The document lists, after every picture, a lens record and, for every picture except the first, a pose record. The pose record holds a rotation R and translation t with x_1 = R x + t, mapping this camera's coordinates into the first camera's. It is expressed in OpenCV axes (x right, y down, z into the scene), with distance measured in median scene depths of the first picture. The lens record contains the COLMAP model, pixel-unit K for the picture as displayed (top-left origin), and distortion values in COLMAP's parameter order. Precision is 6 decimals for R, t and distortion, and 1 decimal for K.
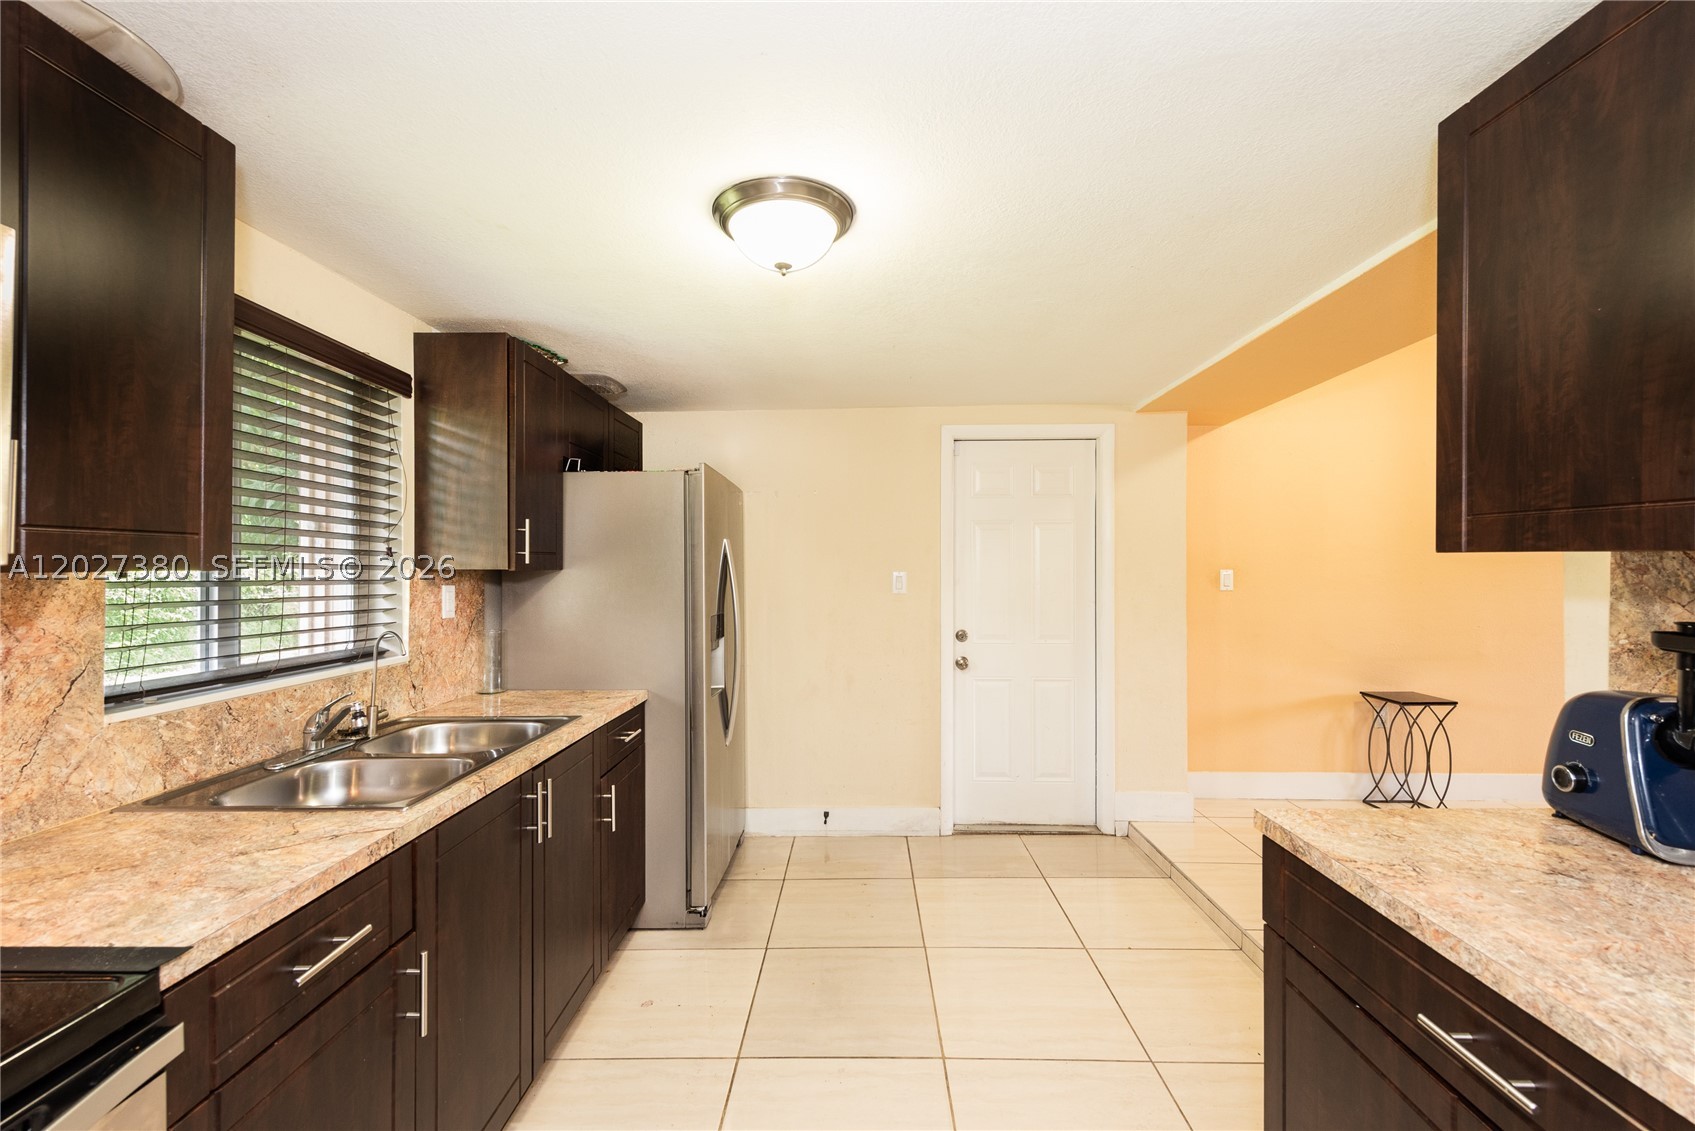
lens RADIAL K [[755.5, 0, 854.7], [0, 755.5, 569.1], [0, 0, 1]] dist [0.016456, -0.005777]
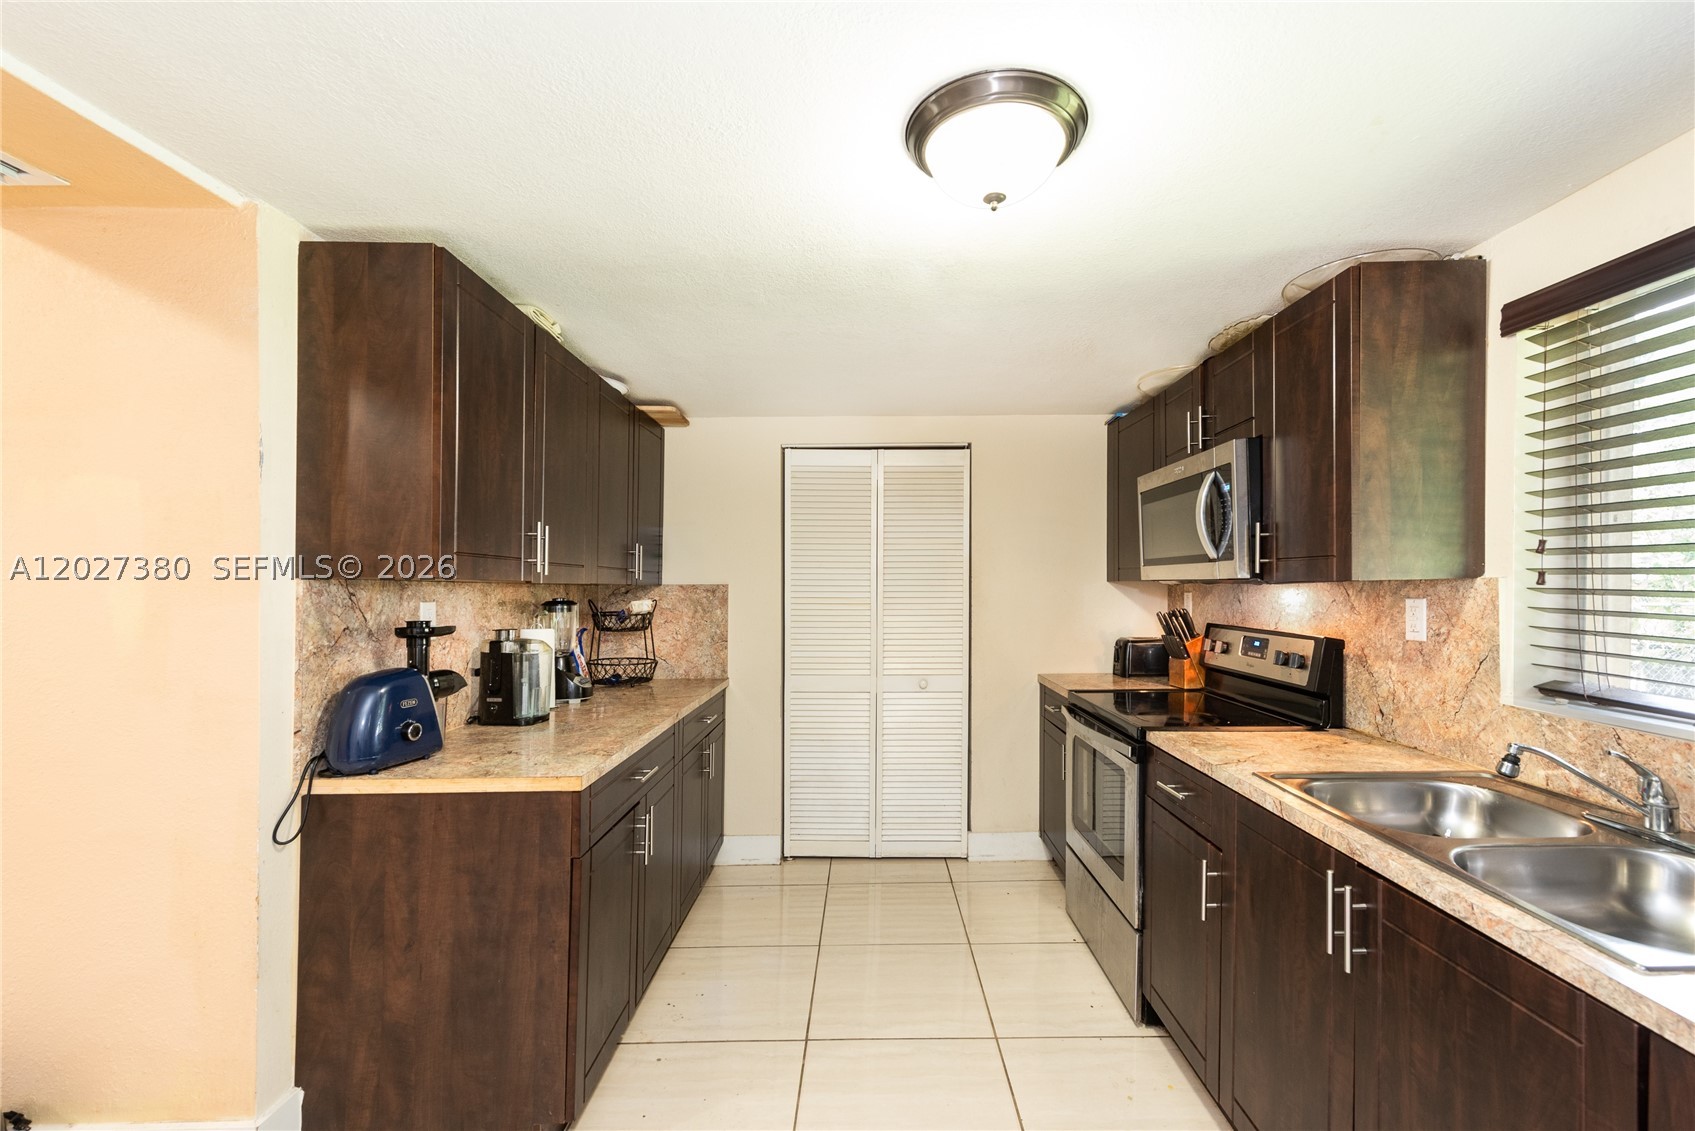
lens RADIAL K [[755.5, 0, 841.7], [0, 755.5, 575.0], [0, 0, 1]] dist [0.016456, -0.005777]
pose [[-0.999868, 0.012690, -0.010192, 0.092355], [0.012779, 0.999881, -0.008643, -0.006887], [0.010081, -0.008772, -0.999911, 2.274347]]
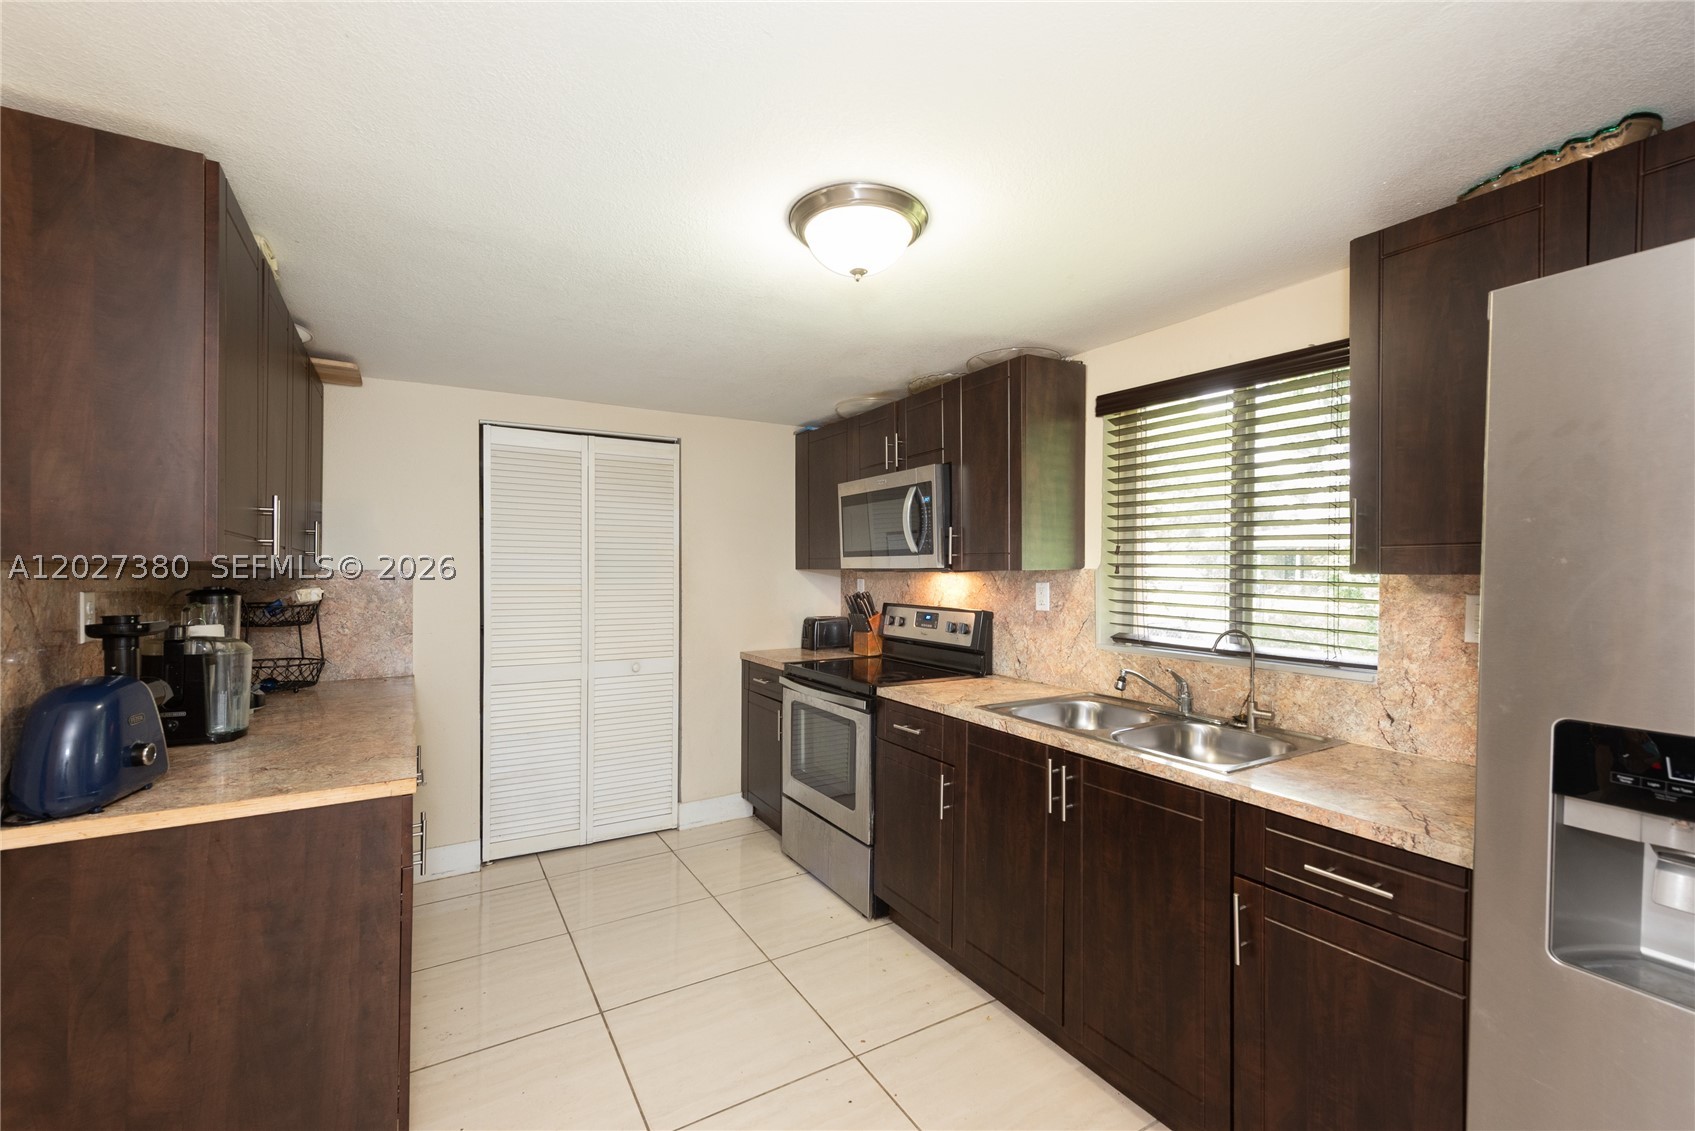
lens RADIAL K [[755.5, 0, 846.6], [0, 755.5, 560.0], [0, 0, 1]] dist [0.016456, -0.005777]
pose [[-0.848580, 0.000485, -0.529067, 0.567099], [0.004345, 0.999972, -0.006052, -0.013601], [0.529049, -0.007434, -0.848559, 2.354925]]
